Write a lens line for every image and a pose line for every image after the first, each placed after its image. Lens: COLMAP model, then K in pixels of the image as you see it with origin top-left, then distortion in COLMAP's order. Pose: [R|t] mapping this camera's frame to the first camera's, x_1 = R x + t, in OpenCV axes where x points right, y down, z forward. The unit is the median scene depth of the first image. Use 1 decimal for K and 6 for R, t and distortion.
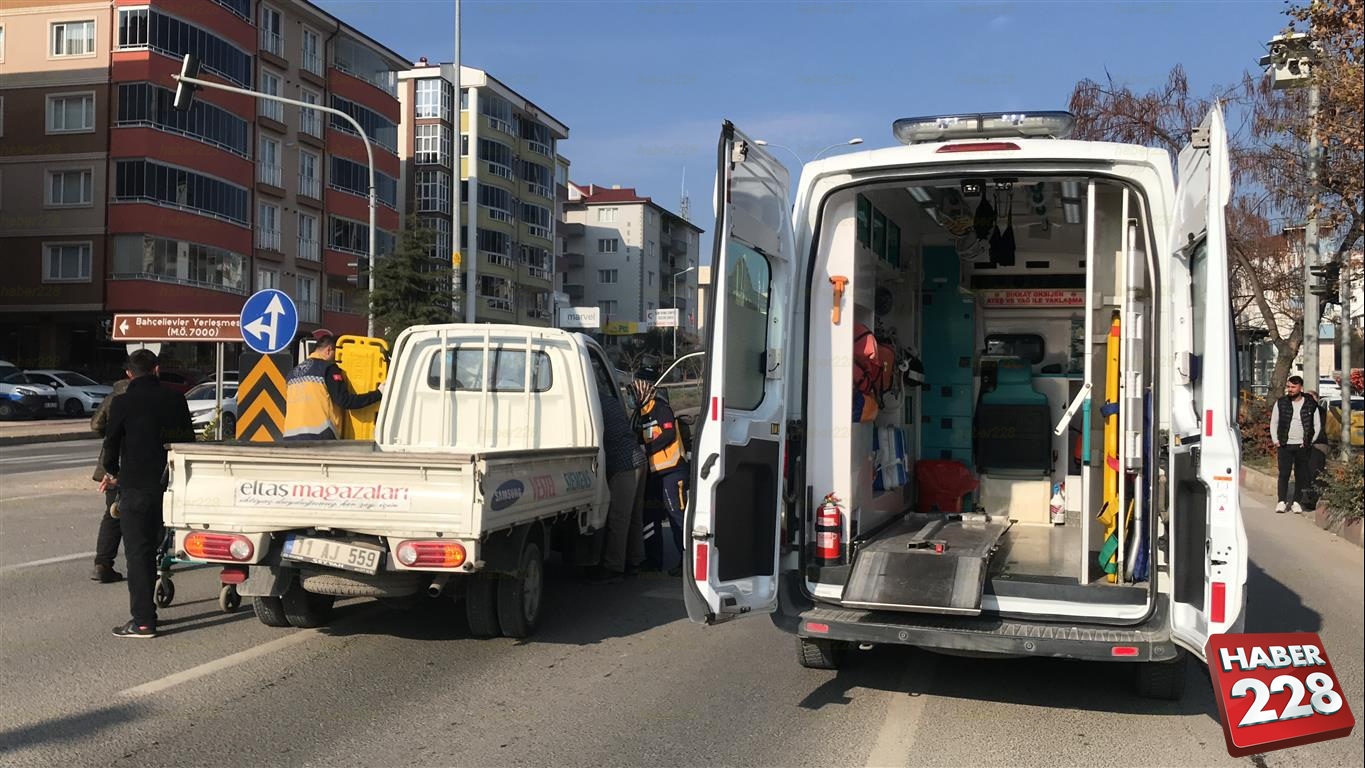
lens RADIAL K [[1344.7, 0, 688.9], [0, 1344.7, 386.1], [0, 0, 1]] dist [0.024579, 0.000000]
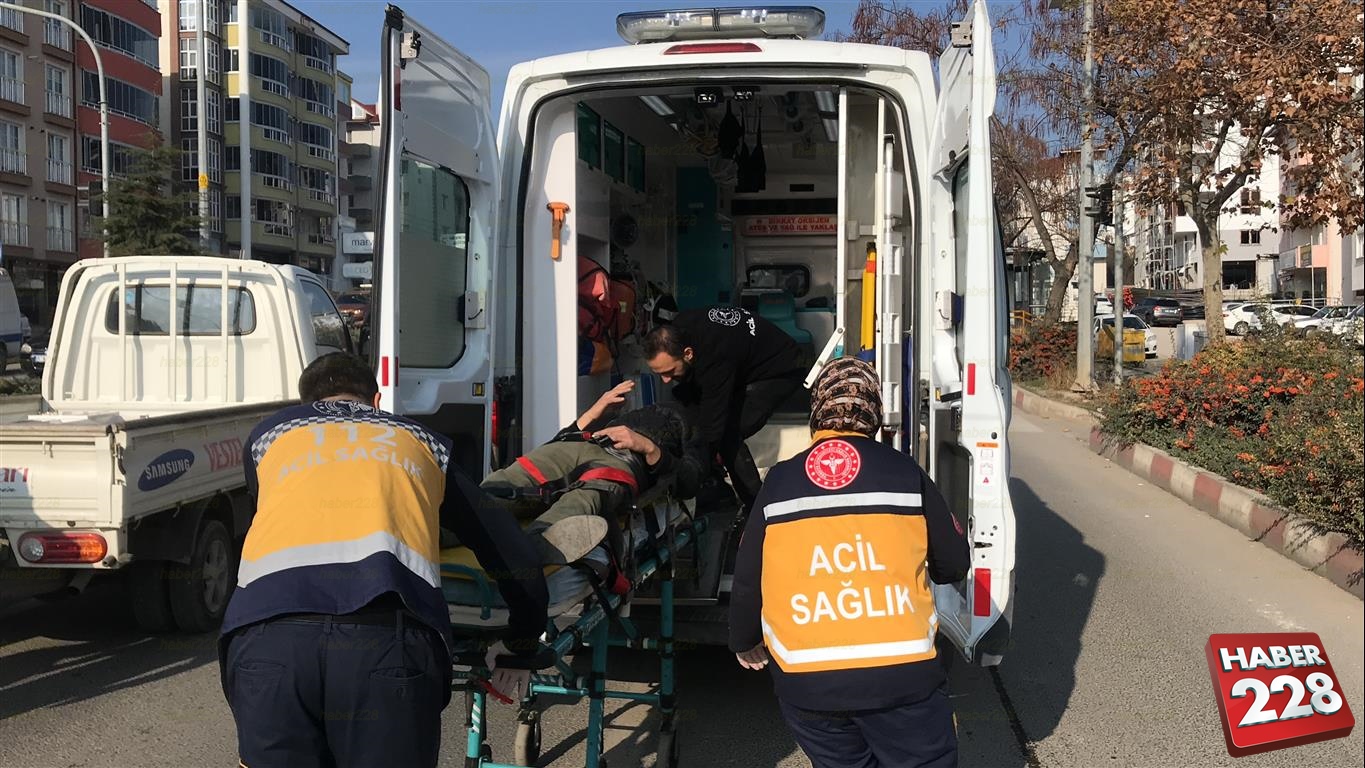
lens RADIAL K [[1344.7, 0, 676.3], [0, 1344.7, 376.4], [0, 0, 1]] dist [0.024579, 0.000000]
pose [[0.990501, -0.022134, 0.135713, 0.061126], [0.015358, 0.998592, 0.050776, -0.012906], [-0.136646, -0.048210, 0.989446, 0.133927]]
